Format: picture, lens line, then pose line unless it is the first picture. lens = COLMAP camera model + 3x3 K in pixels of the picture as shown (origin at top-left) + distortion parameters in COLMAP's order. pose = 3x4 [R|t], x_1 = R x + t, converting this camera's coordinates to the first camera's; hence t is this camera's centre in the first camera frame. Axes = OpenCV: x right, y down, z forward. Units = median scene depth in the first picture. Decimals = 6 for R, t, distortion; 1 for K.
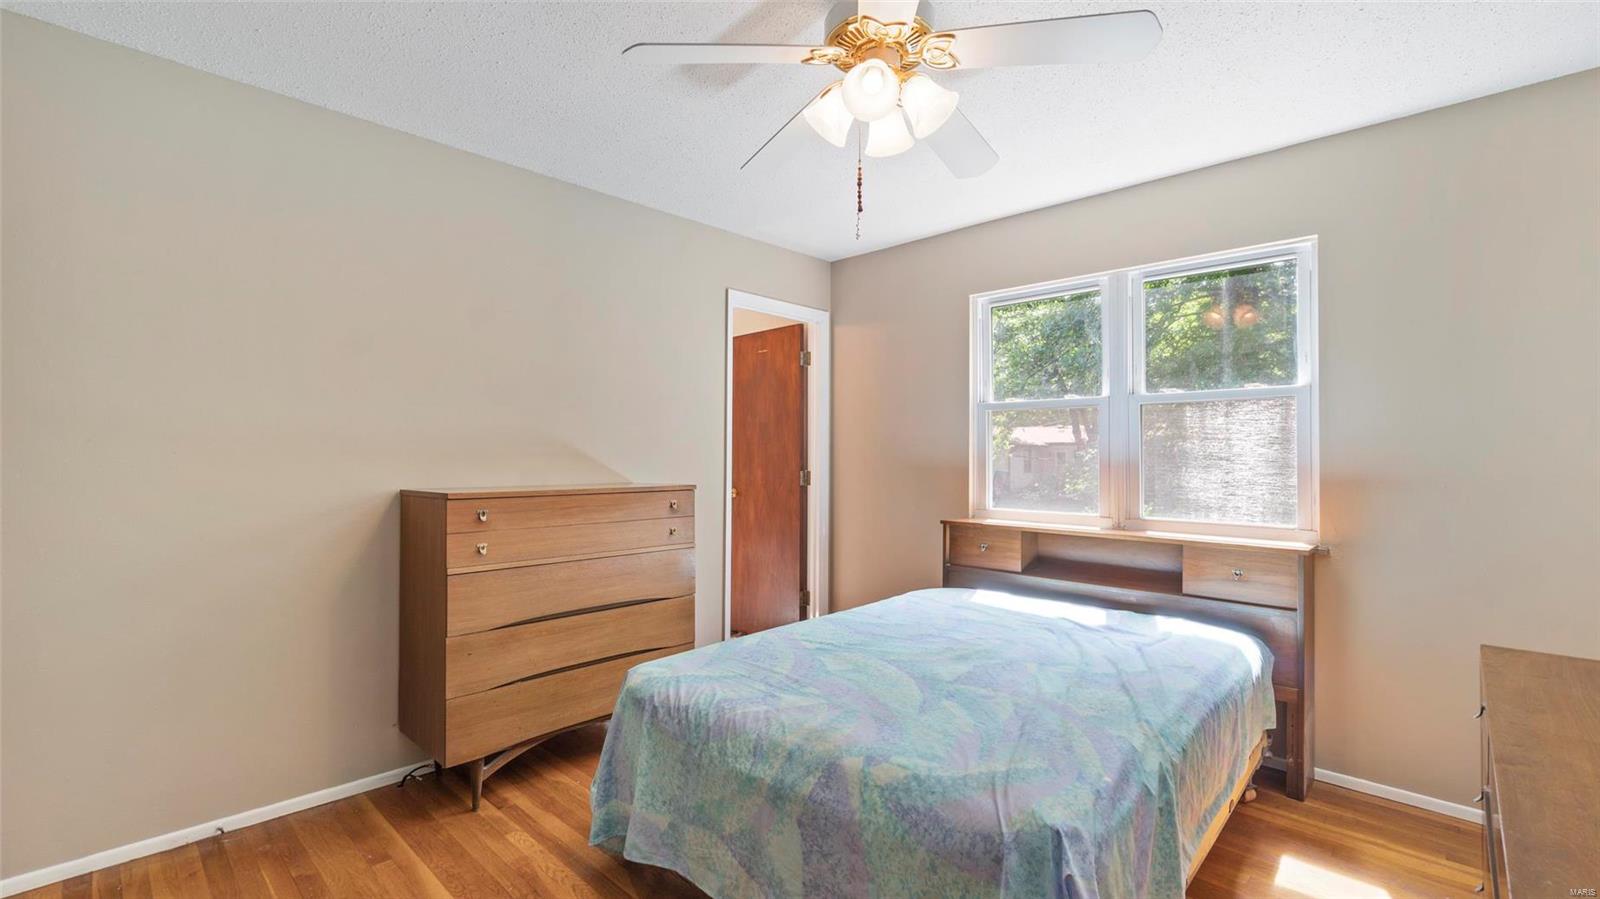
lens RADIAL K [[707.7, 0, 788.0], [0, 707.7, 452.6], [0, 0, 1]] dist [0.000093, 0.000672]
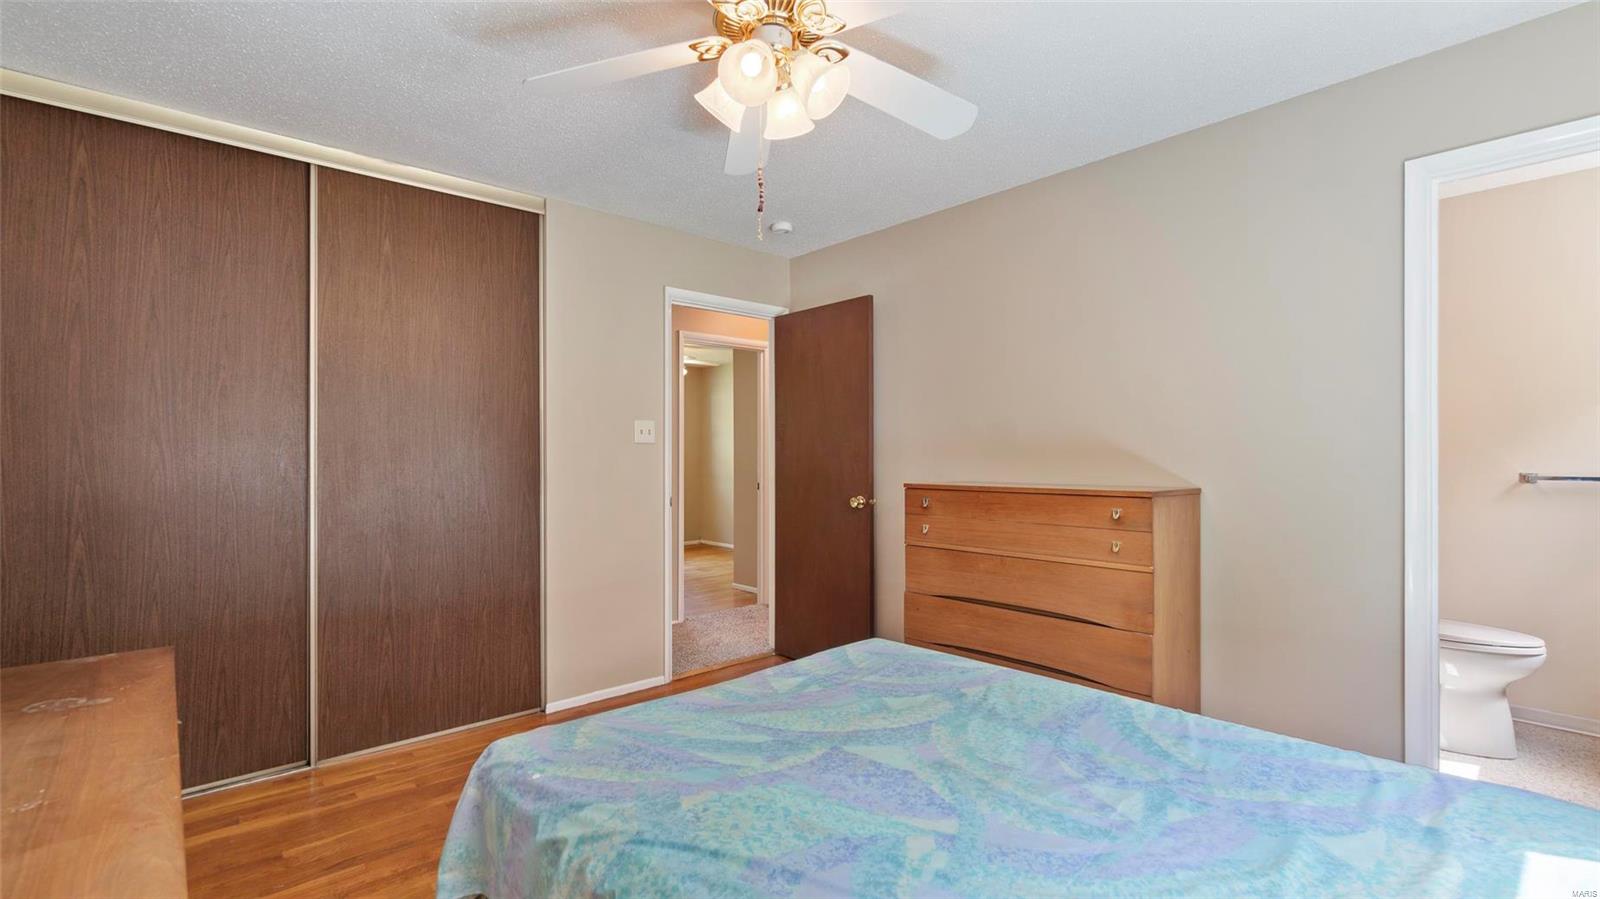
lens RADIAL K [[707.7, 0, 788.0], [0, 707.7, 452.8], [0, 0, 1]] dist [0.000093, 0.000672]
pose [[-0.084227, -0.006037, -0.996428, 0.933366], [0.004331, 0.999970, -0.006424, 0.007821], [0.996437, -0.004856, -0.084198, 0.945924]]
